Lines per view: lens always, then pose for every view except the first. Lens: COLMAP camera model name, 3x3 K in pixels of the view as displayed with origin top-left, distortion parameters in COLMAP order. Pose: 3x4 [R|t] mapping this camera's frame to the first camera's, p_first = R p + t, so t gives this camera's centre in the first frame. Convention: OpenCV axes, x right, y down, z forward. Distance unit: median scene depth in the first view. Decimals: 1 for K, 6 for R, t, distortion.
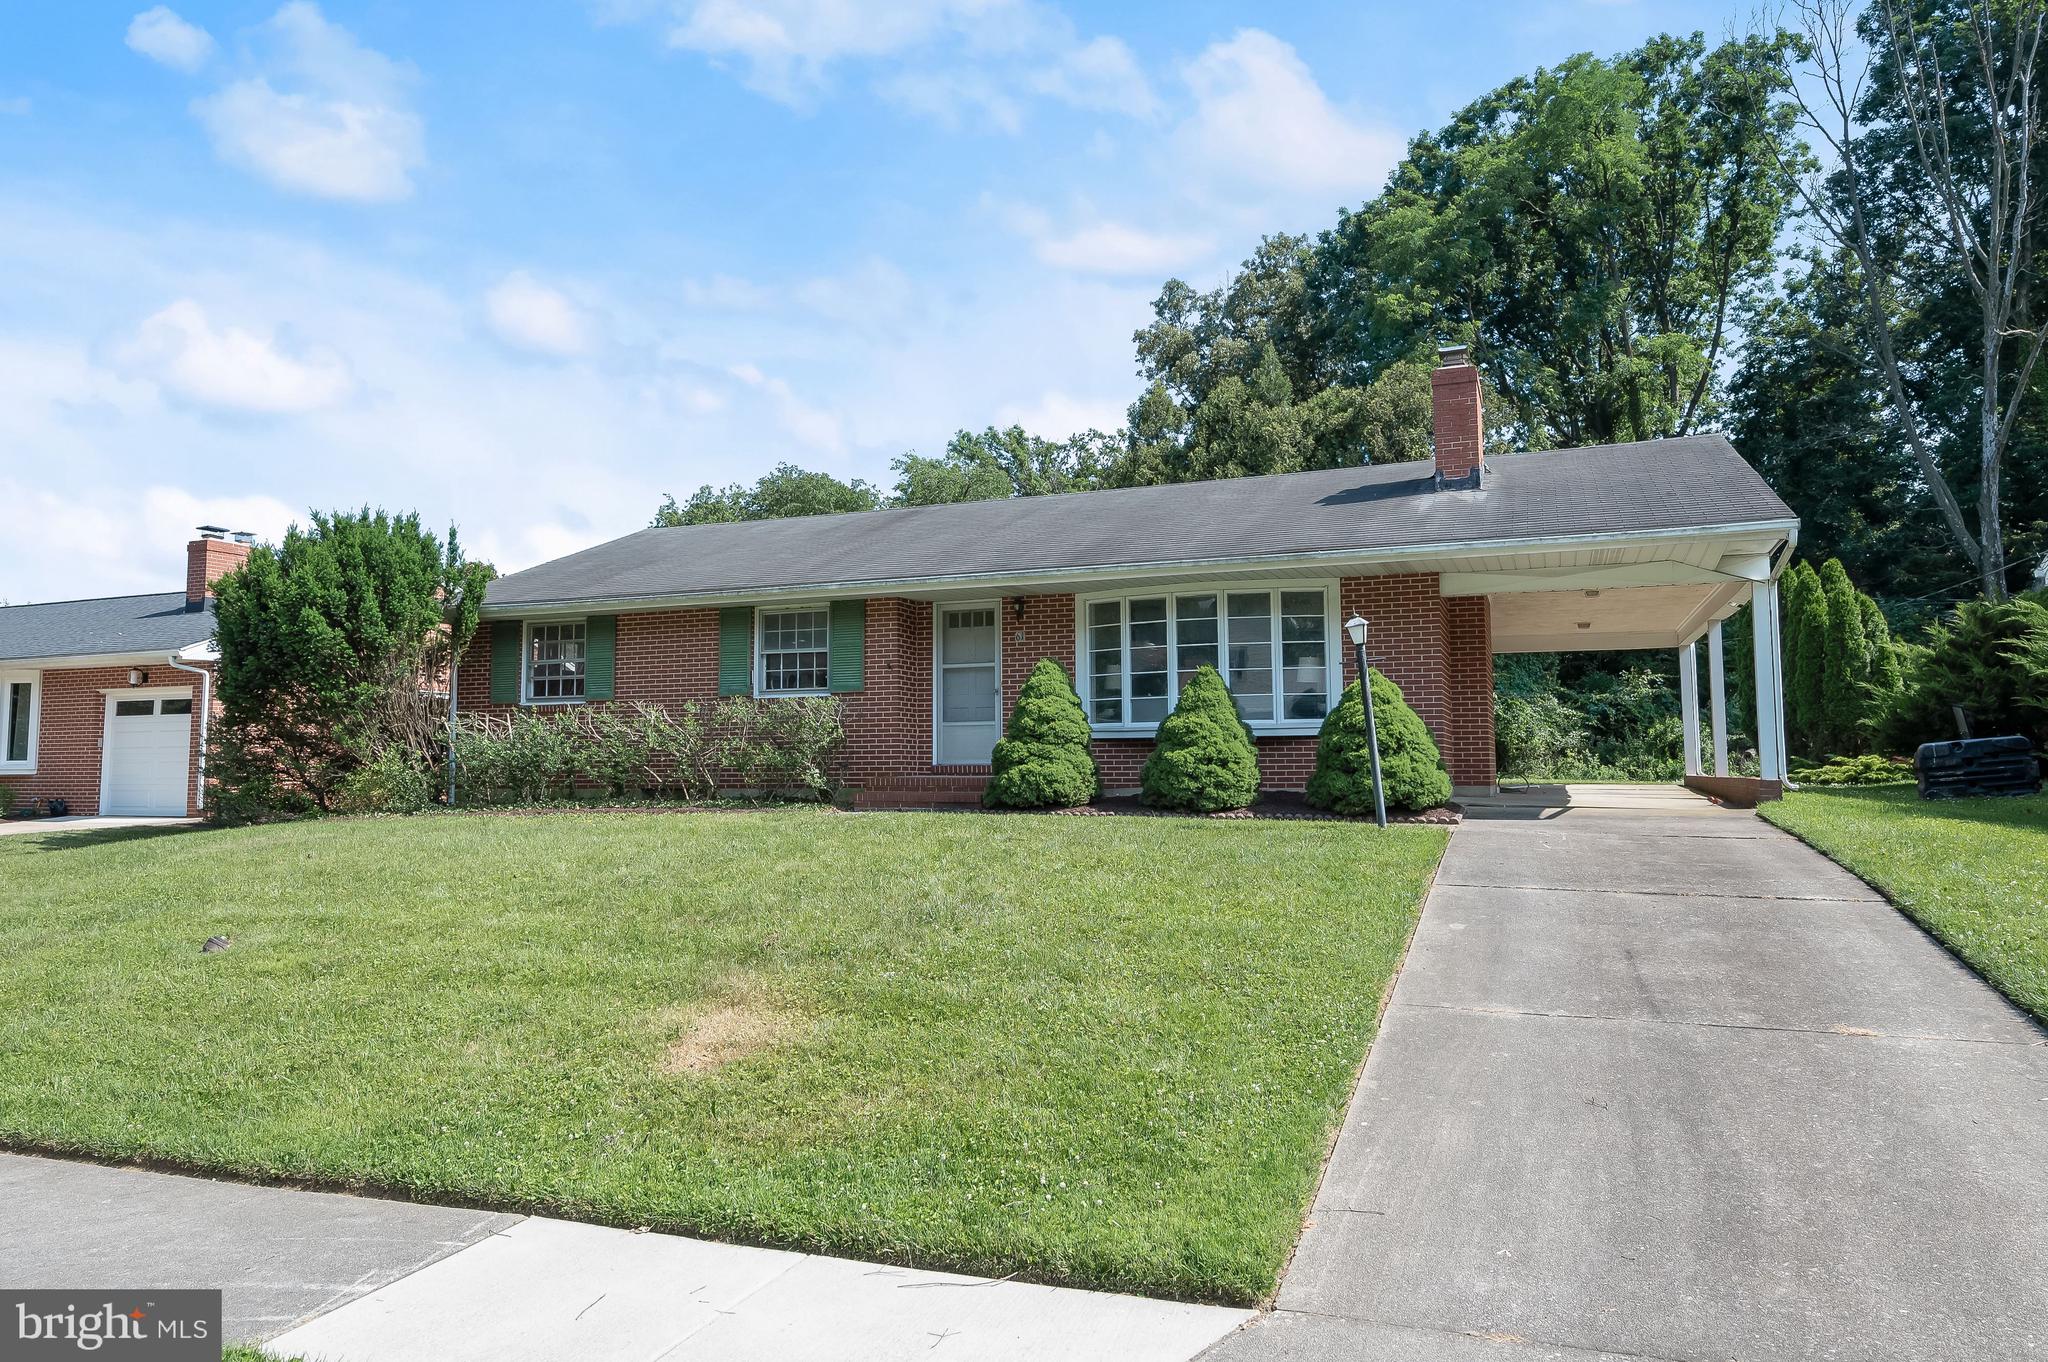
lens RADIAL K [[1272.4, 0, 1023.8], [0, 1272.4, 640.7], [0, 0, 1]] dist [-0.003285, 0.000495]
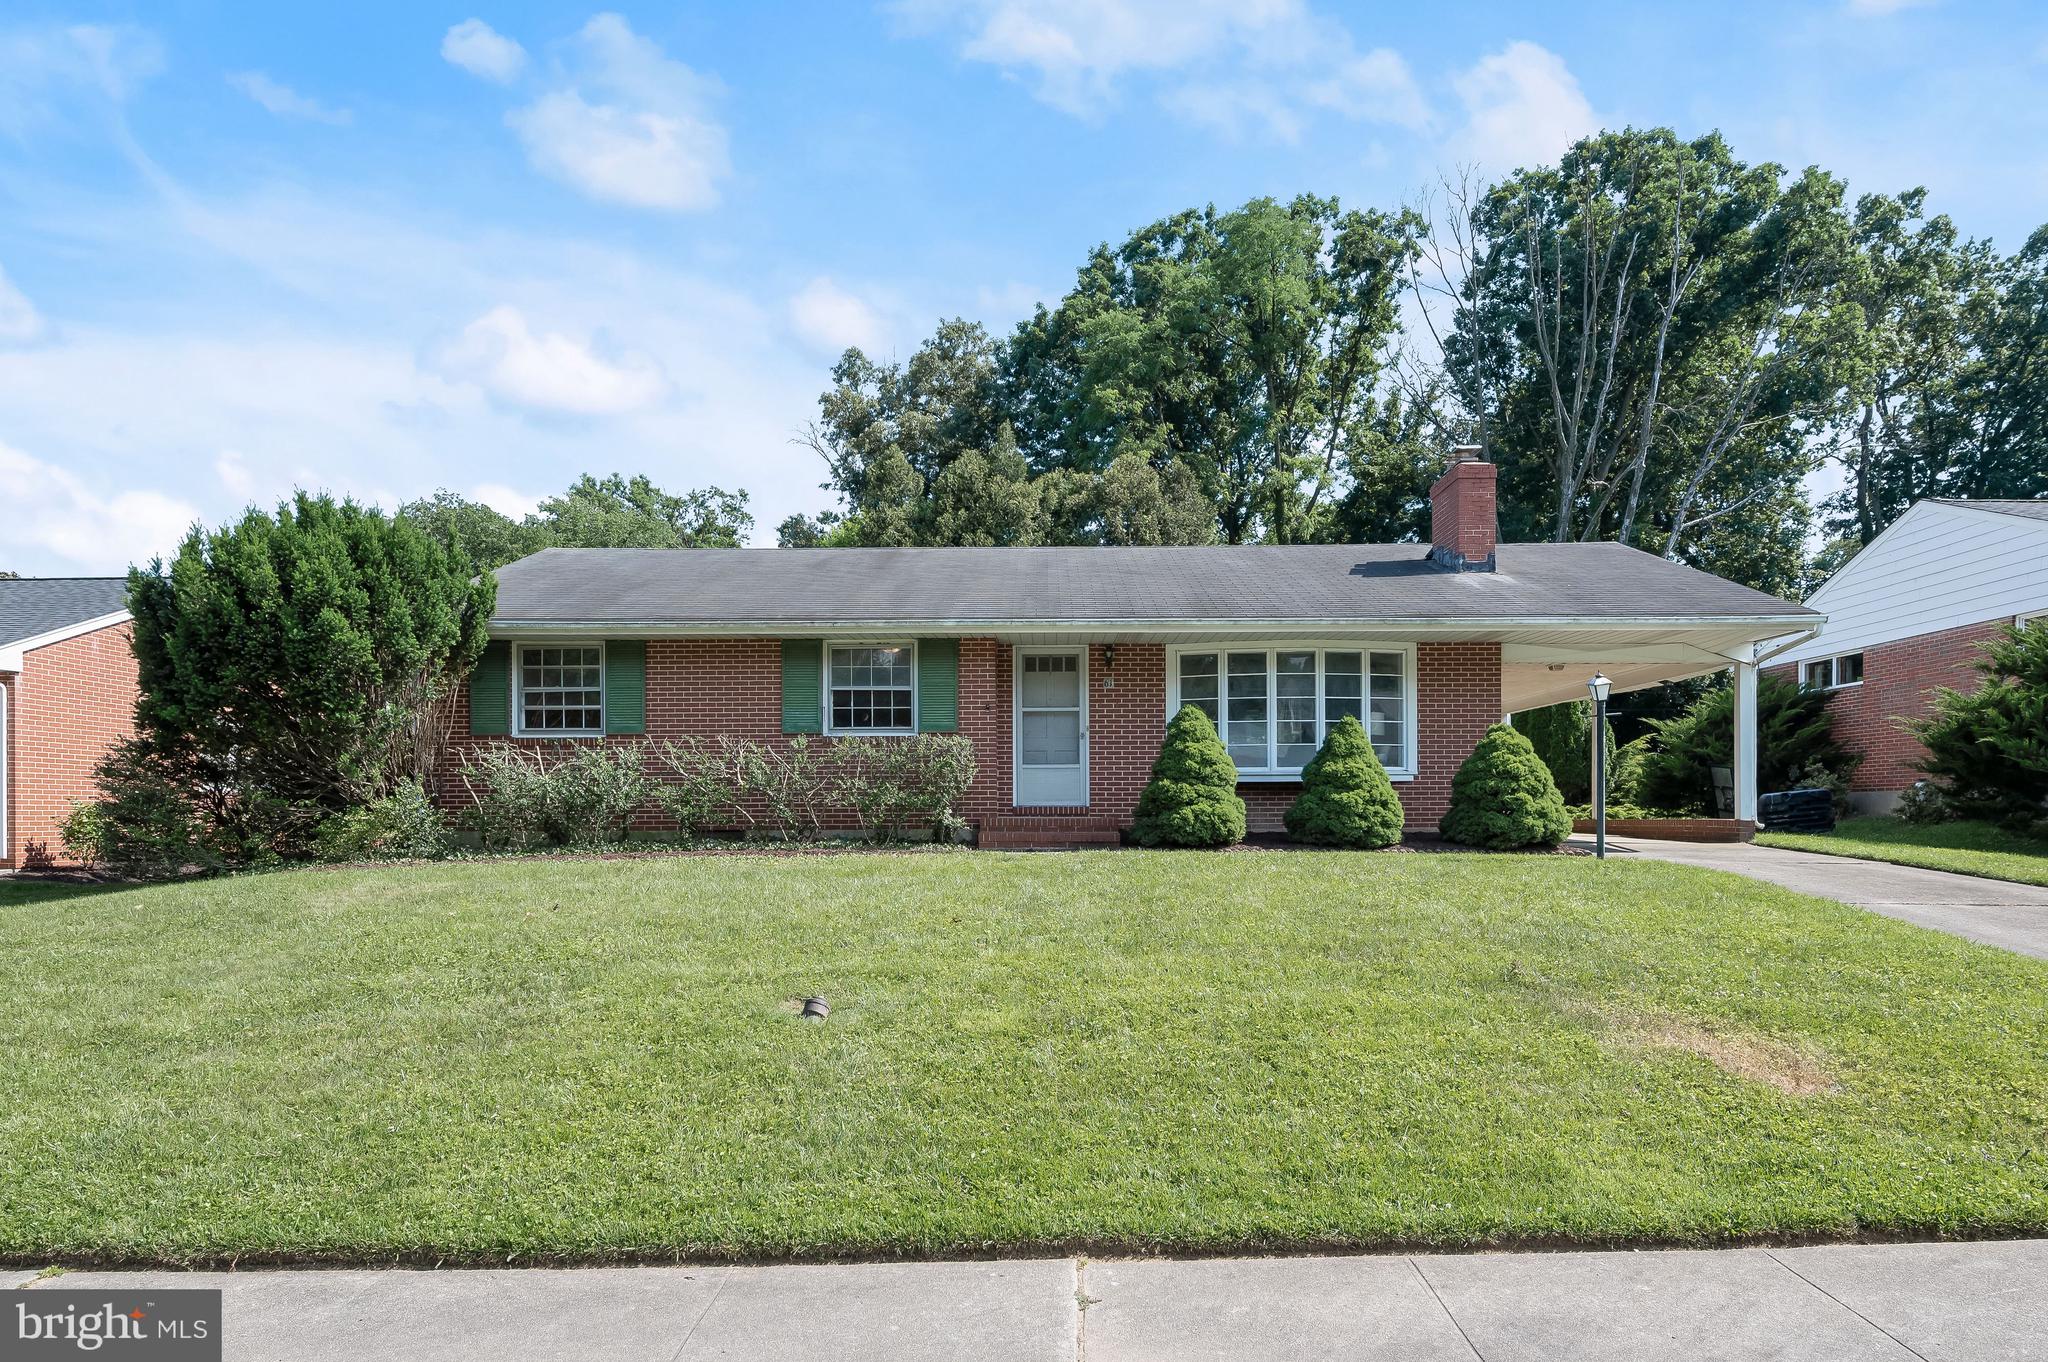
lens RADIAL K [[1167.9, 0, 997.1], [0, 1167.9, 808.8], [0, 0, 1]] dist [-0.001651, -0.000805]
pose [[0.934789, 0.005037, 0.355169, -0.414503], [-0.037703, 0.995658, 0.085110, 0.020623], [-0.353198, -0.092951, 0.930920, 0.135041]]
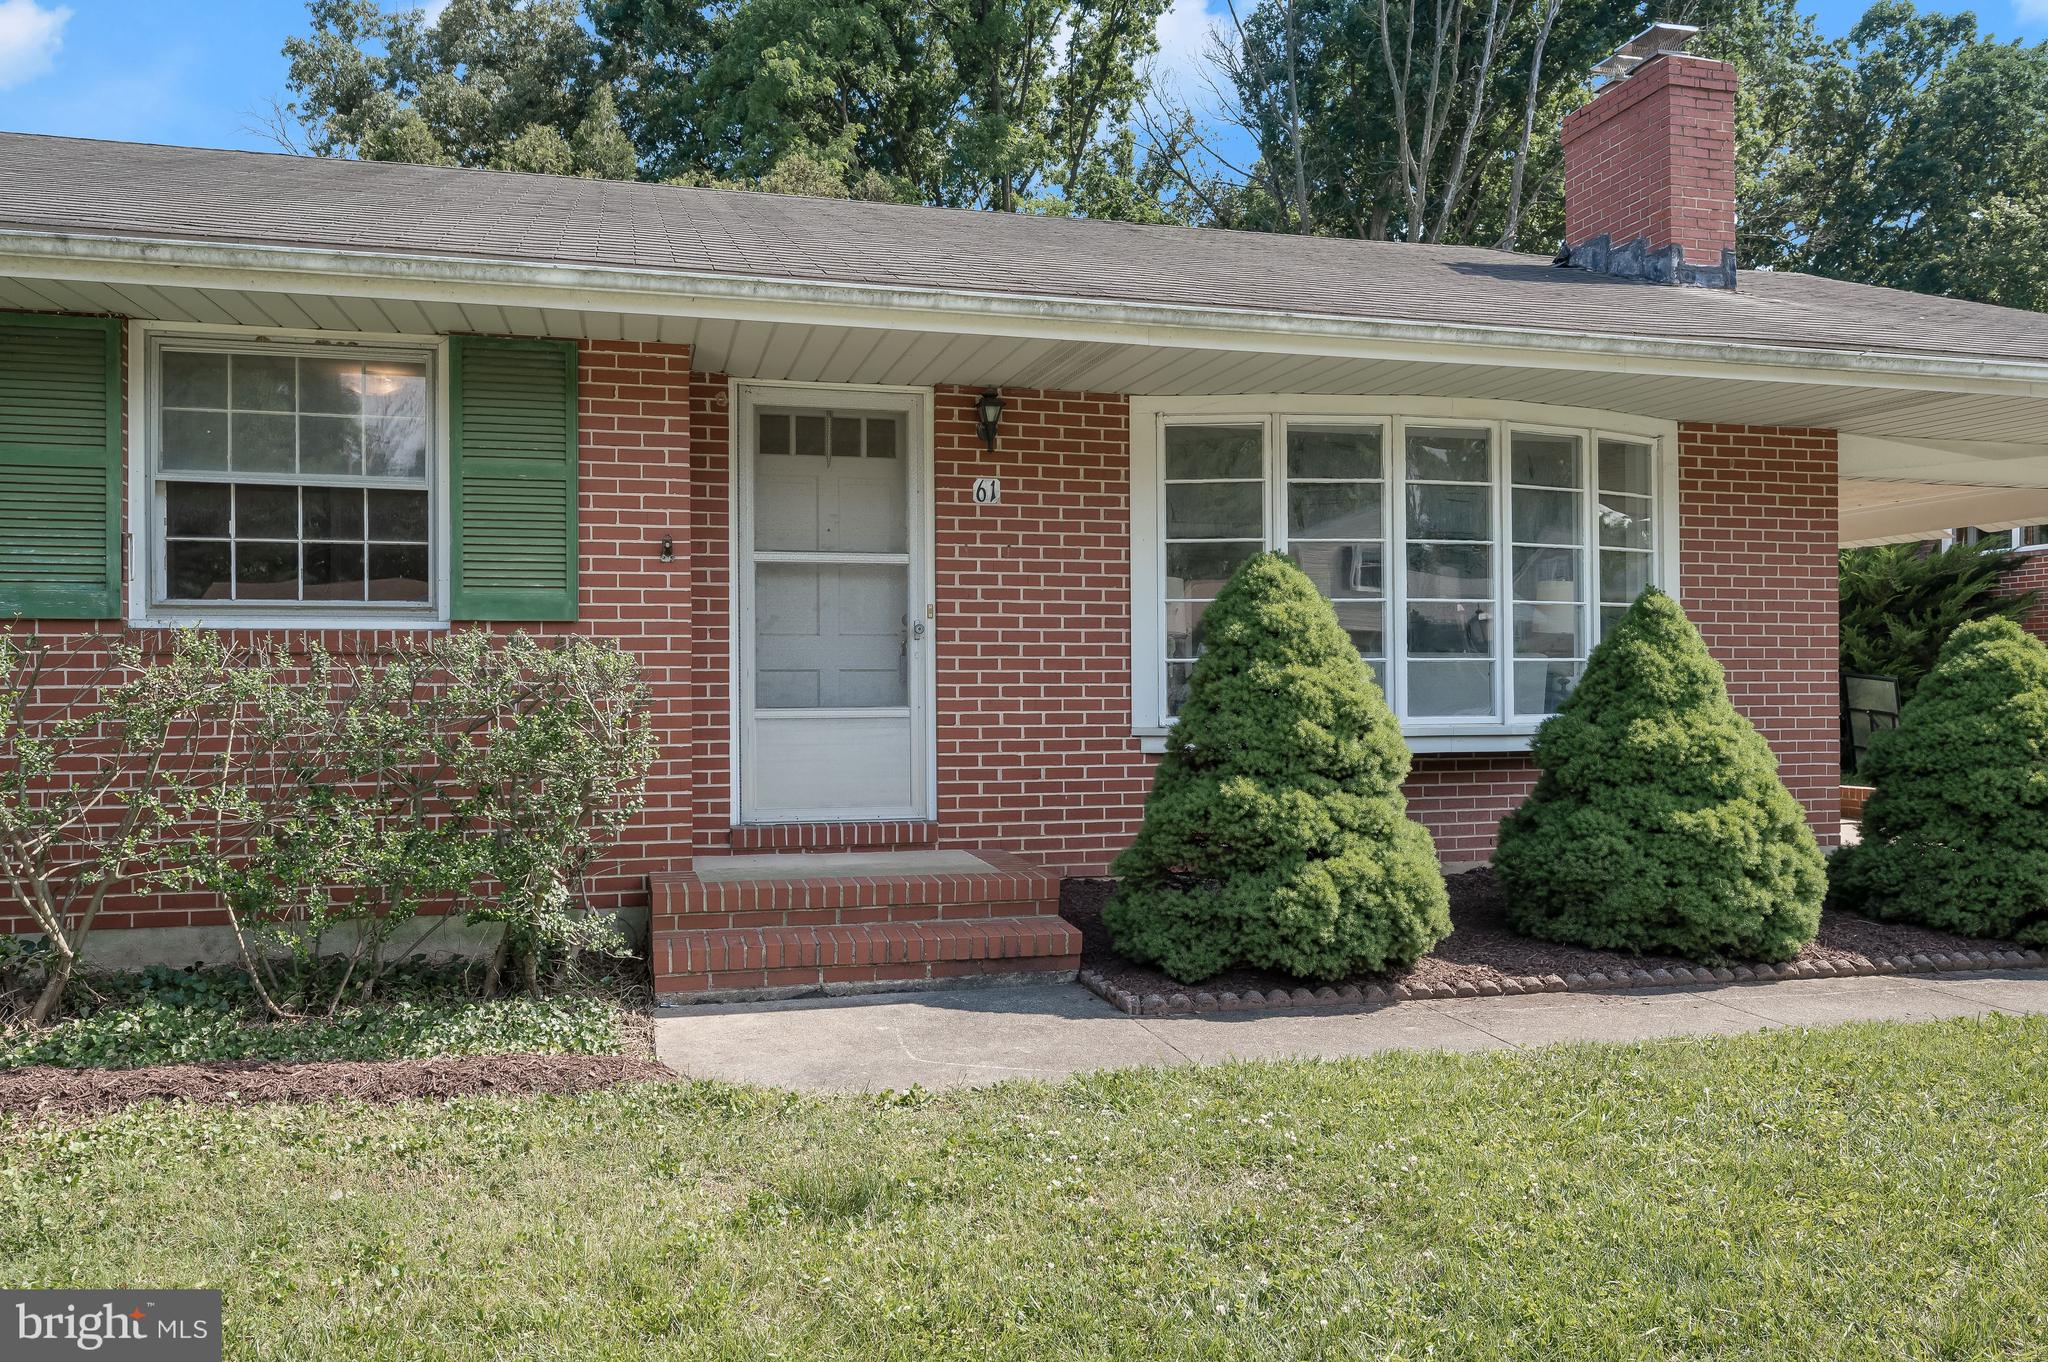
lens RADIAL K [[1465.5, 0, 981.7], [0, 1465.5, 680.8], [0, 0, 1]] dist [-0.002354, 0.004468]
pose [[0.801012, 0.004504, 0.598631, -0.266160], [-0.058751, 0.995736, 0.071122, 0.022155], [-0.595758, -0.092139, 0.797861, 0.622702]]
